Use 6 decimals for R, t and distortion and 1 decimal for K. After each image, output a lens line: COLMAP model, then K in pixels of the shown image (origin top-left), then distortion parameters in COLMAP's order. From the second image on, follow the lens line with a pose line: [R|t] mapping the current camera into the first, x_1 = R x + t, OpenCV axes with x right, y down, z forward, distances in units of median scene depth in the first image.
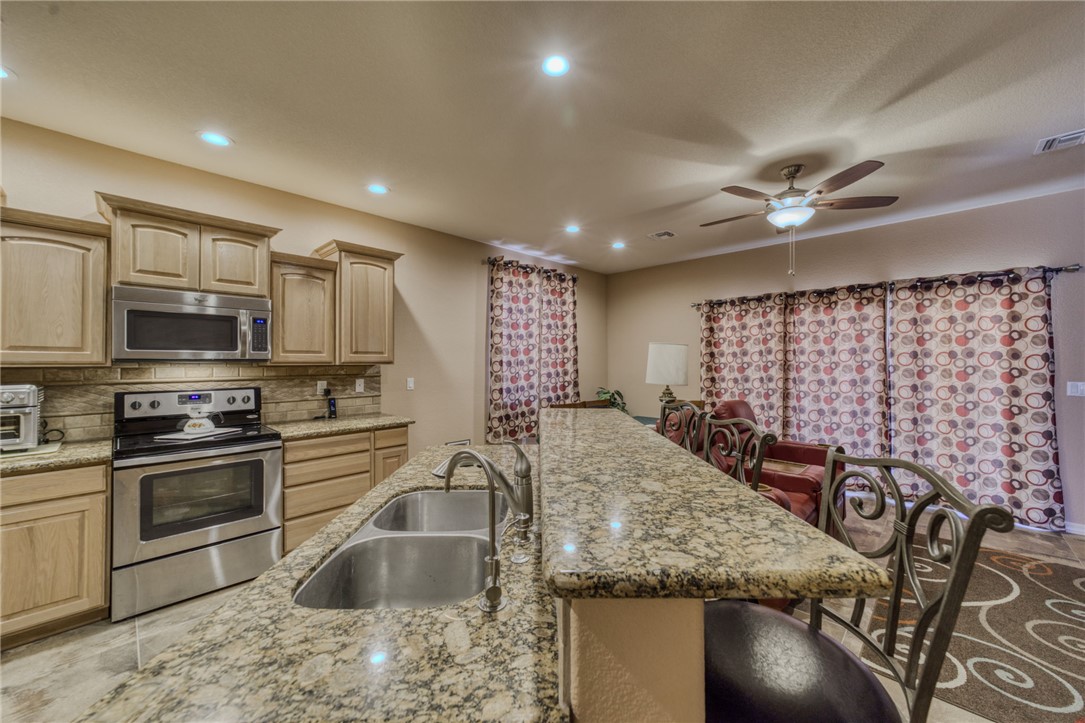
lens RADIAL K [[412.0, 0, 545.4], [0, 412.0, 359.3], [0, 0, 1]] dist [0.000117, 0.003912]
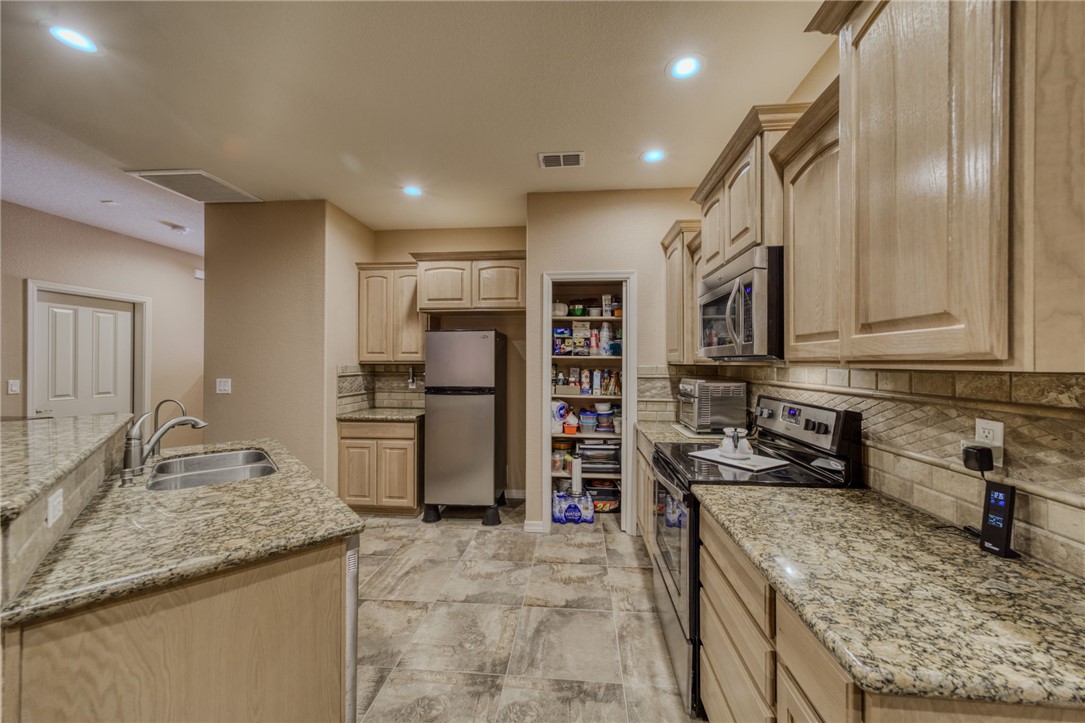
lens RADIAL K [[412.0, 0, 545.4], [0, 412.0, 359.3], [0, 0, 1]] dist [0.000117, 0.003912]
pose [[-0.775181, -0.002664, -0.631733, -0.081323], [0.004609, 0.999941, -0.009873, 0.007648], [0.631722, -0.010565, -0.775123, 0.958598]]
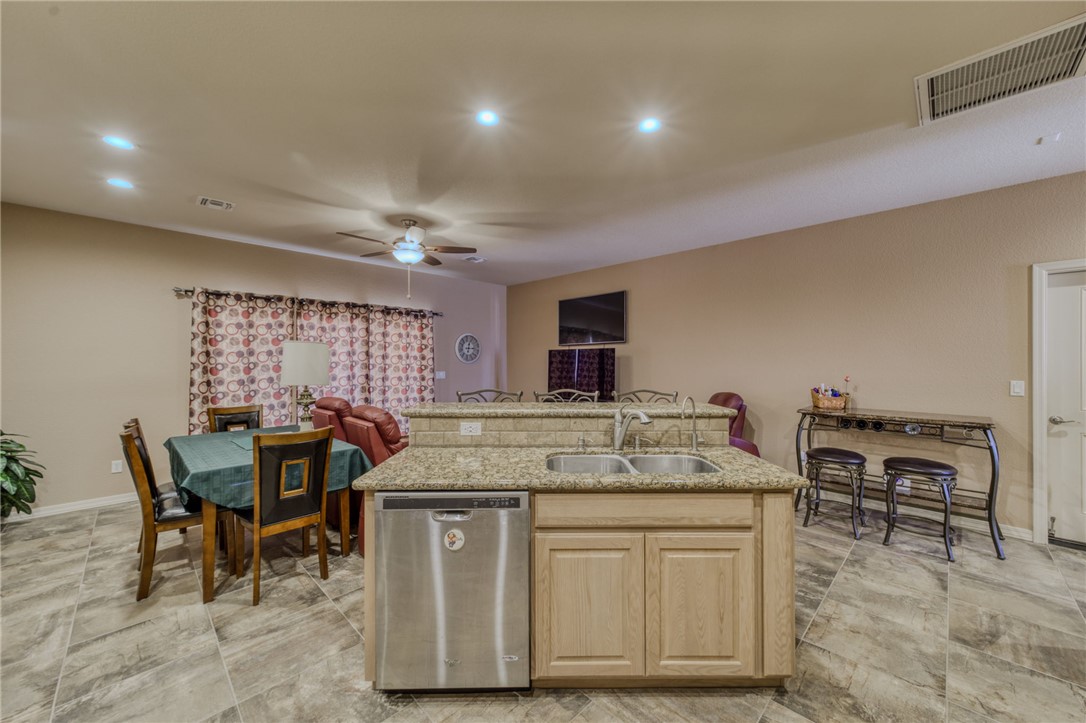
lens RADIAL K [[412.4, 0, 545.9], [0, 412.4, 359.2], [0, 0, 1]] dist [0.000117, 0.003912]
pose [[0.007619, 0.005109, 0.999958, -0.605340], [-0.002997, 0.999983, -0.005087, 0.003567], [-0.999966, -0.002958, 0.007634, 0.415287]]
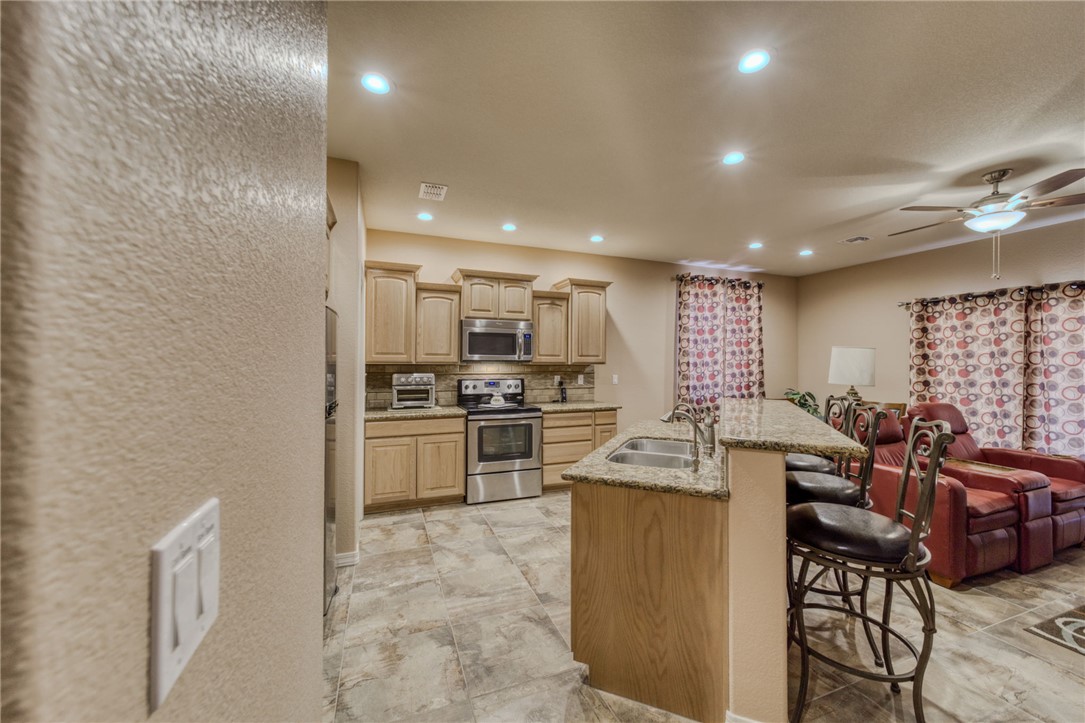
lens RADIAL K [[412.0, 0, 545.4], [0, 412.0, 359.3], [0, 0, 1]] dist [0.000117, 0.003912]
pose [[0.909491, 0.002100, -0.415718, 0.013641], [-0.002797, 0.999996, -0.001069, -0.002300], [0.415714, 0.002135, 0.909493, -0.295660]]
